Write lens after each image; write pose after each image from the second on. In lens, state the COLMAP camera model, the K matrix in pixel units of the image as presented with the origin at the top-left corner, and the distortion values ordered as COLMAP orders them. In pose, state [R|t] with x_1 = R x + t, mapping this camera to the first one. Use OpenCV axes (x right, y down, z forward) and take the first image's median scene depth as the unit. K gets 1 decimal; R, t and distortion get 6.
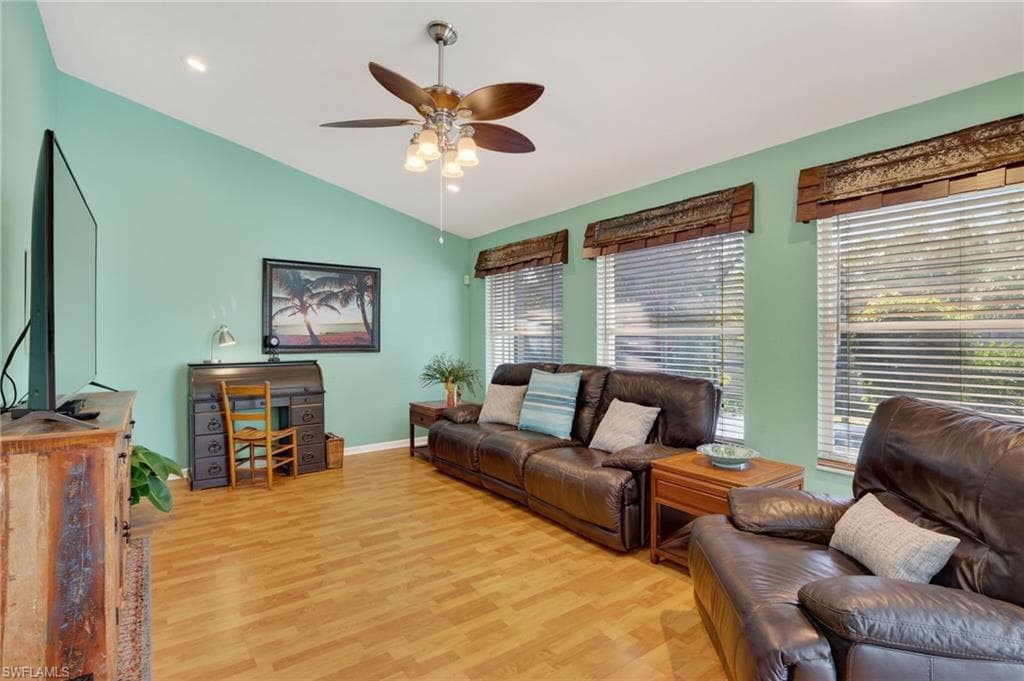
lens RADIAL K [[497.5, 0, 510.9], [0, 497.5, 338.1], [0, 0, 1]] dist [-0.014341, -0.000481]
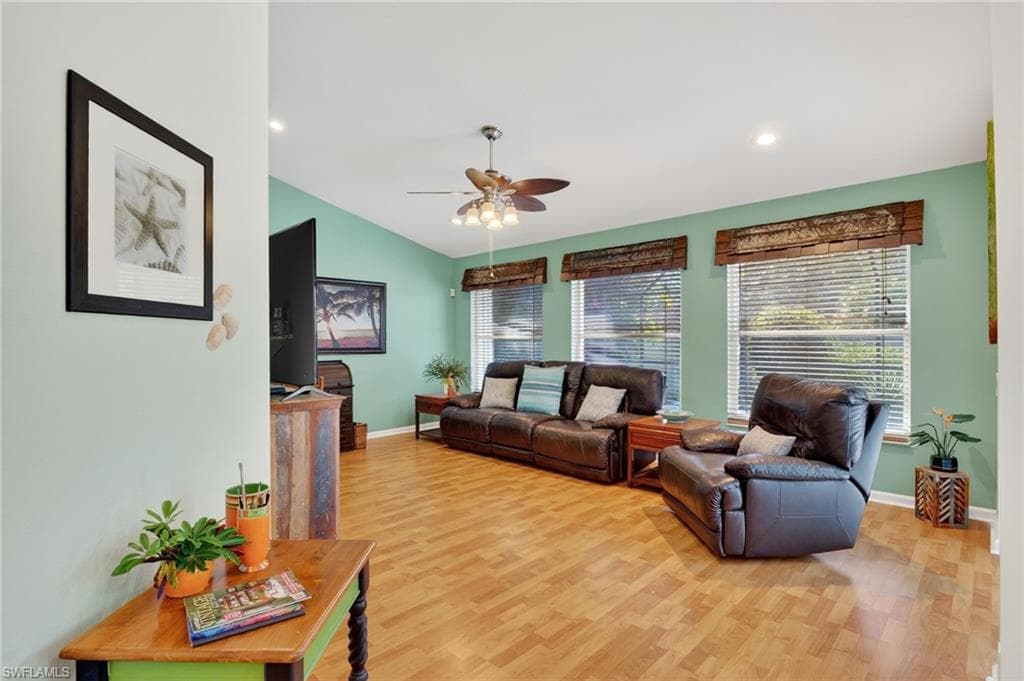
lens RADIAL K [[497.5, 0, 511.1], [0, 497.5, 344.2], [0, 0, 1]] dist [-0.014341, -0.000481]
pose [[0.987429, -0.004244, 0.158005, -0.292058], [0.003288, 0.999975, 0.006312, -0.000986], [-0.158028, -0.005713, 0.987418, -0.423012]]
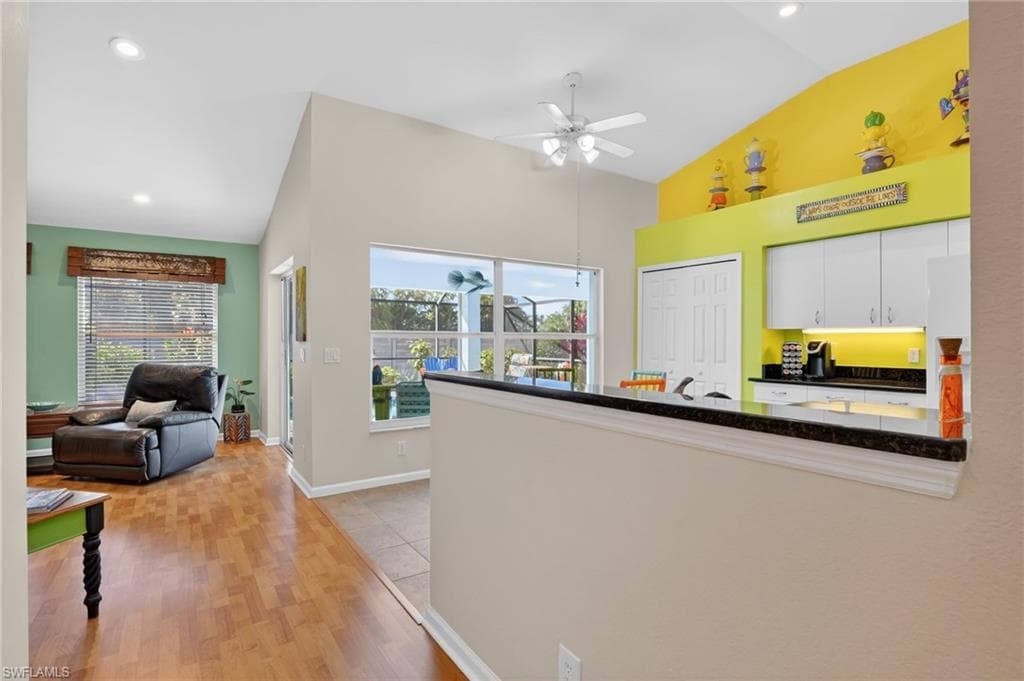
lens RADIAL K [[497.5, 0, 511.3], [0, 497.5, 334.5], [0, 0, 1]] dist [-0.014341, -0.000481]
pose [[0.037993, 0.011152, 0.999216, -1.133239], [-0.000163, 0.999938, -0.011154, -0.001652], [-0.999278, 0.000260, 0.037992, -0.672174]]
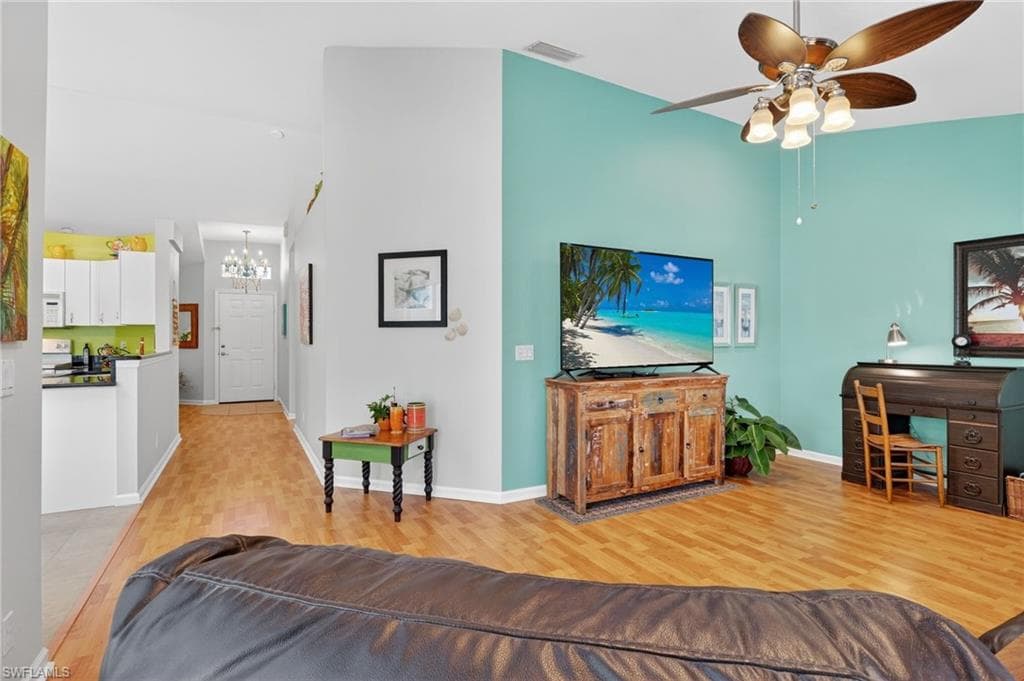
lens RADIAL K [[497.5, 0, 505.7], [0, 497.5, 337.7], [0, 0, 1]] dist [-0.014341, -0.000481]
pose [[-0.144618, 0.001342, -0.989487, 0.703179], [-0.000268, 0.999999, 0.001395, -0.000824], [0.989488, 0.000467, -0.144618, 0.580401]]
